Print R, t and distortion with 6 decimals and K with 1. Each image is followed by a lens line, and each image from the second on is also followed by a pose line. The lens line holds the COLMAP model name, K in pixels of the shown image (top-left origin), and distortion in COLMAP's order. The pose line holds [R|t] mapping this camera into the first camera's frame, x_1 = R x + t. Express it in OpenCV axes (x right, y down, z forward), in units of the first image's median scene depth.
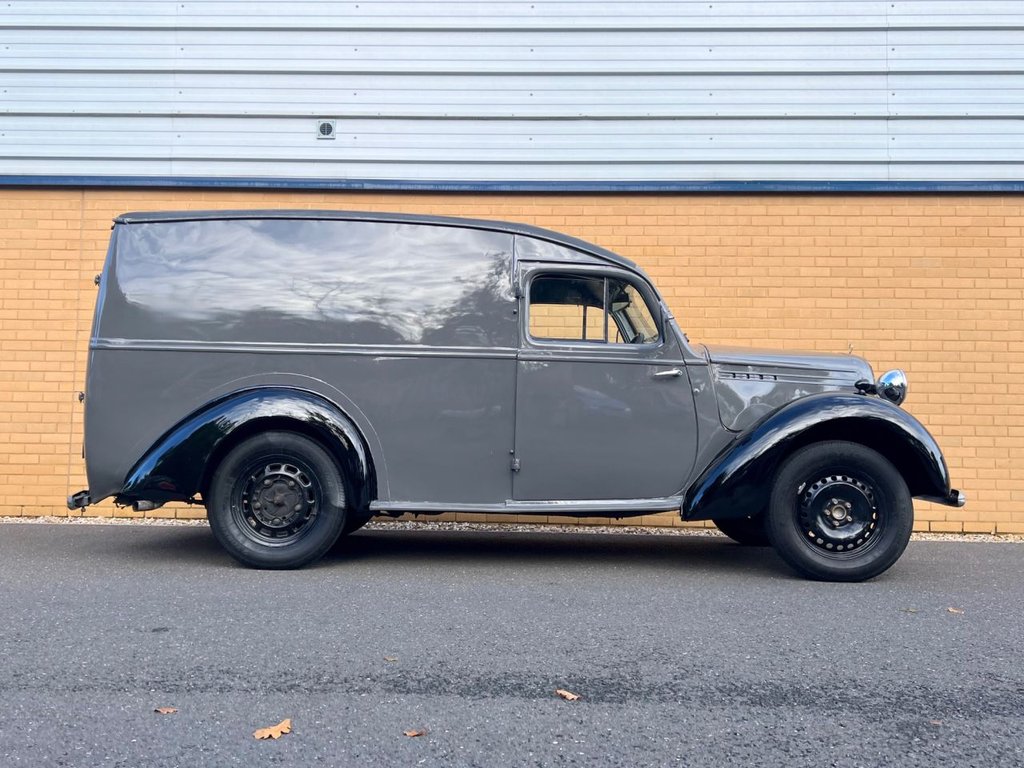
lens RADIAL K [[921.4, 0, 474.9], [0, 921.4, 373.5], [0, 0, 1]] dist [0.048949, -0.049519]
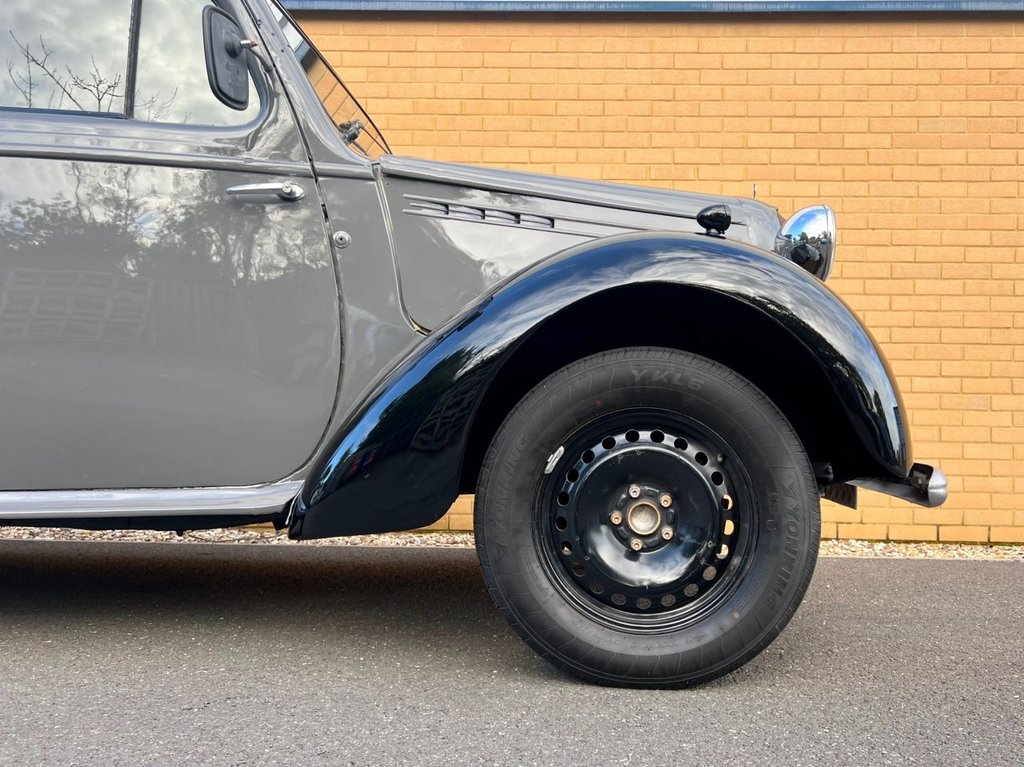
lens RADIAL K [[866.5, 0, 568.4], [0, 866.5, 404.4], [0, 0, 1]] dist [0.057554, -0.059593]
pose [[0.999994, 0.002995, 0.001622, 0.227494], [-0.003046, 0.999454, 0.032890, 0.054742], [-0.001522, -0.032895, 0.999458, 0.390635]]
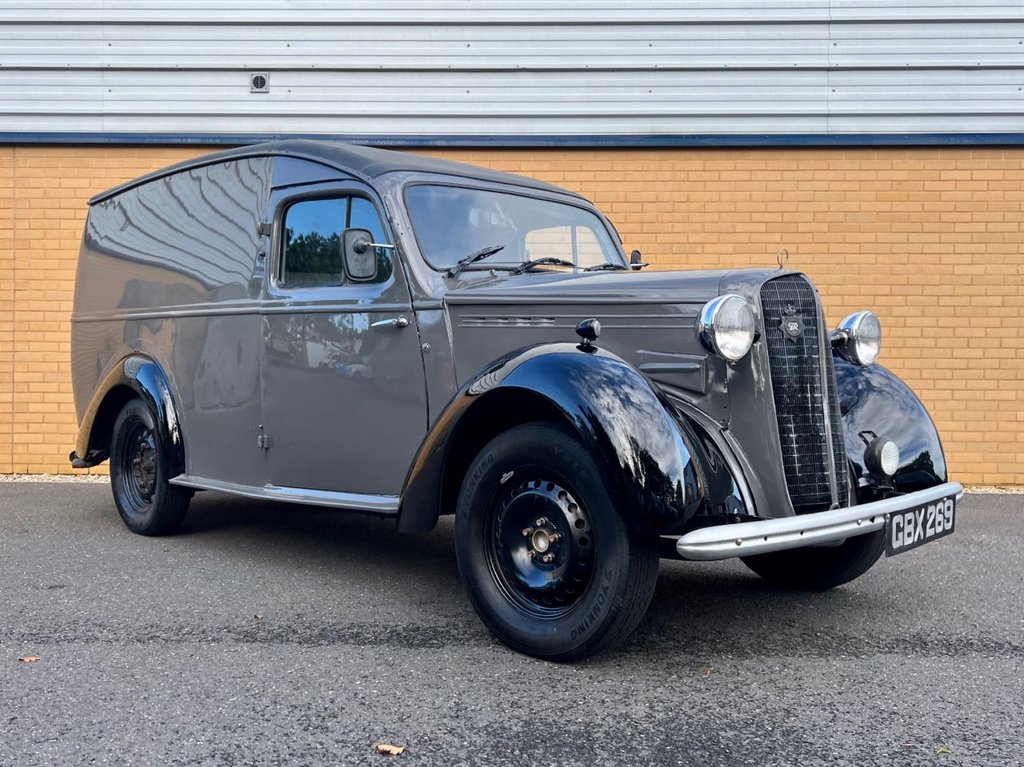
lens RADIAL K [[957.2, 0, 483.7], [0, 957.2, 395.4], [0, 0, 1]] dist [0.071255, -0.114796]
pose [[0.999966, -0.006378, 0.005254, 0.072180], [0.005913, 0.996429, 0.084225, -0.018449], [-0.005772, -0.084191, 0.996433, -0.051925]]
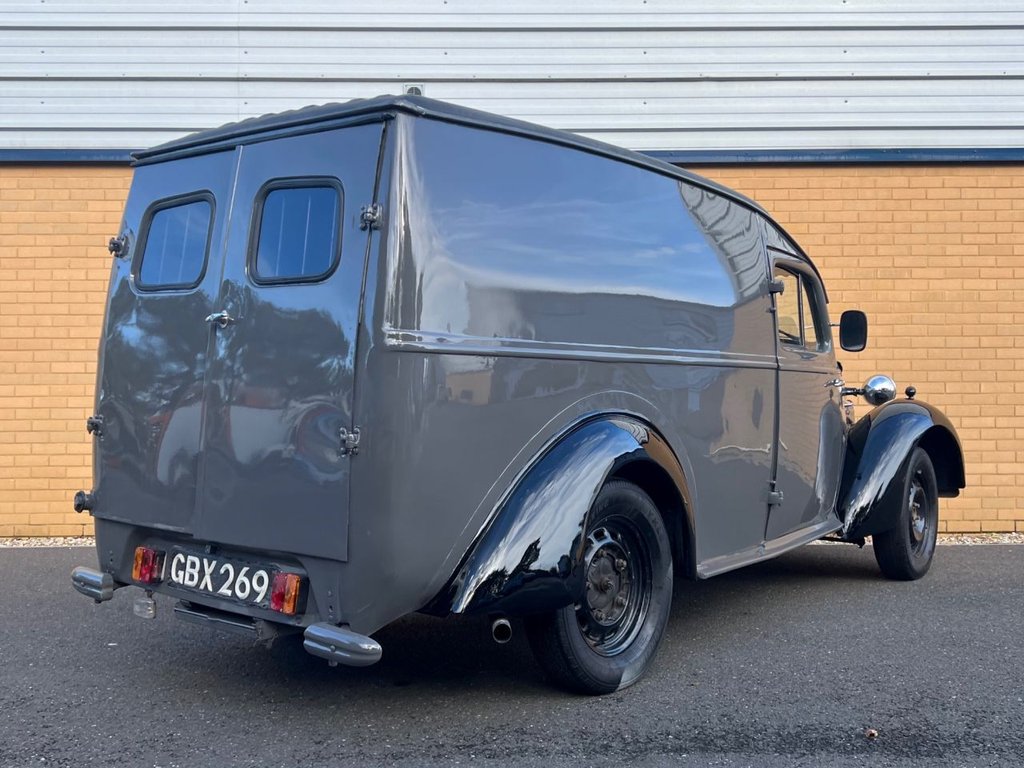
lens RADIAL K [[1075.0, 0, 508.3], [0, 1075.0, 398.9], [0, 0, 1]] dist [0.077498, -0.142358]
pose [[0.999062, -0.017298, 0.039704, -0.122351], [0.015460, 0.998816, 0.046127, -0.020131], [-0.040455, -0.045469, 0.998146, -0.049404]]
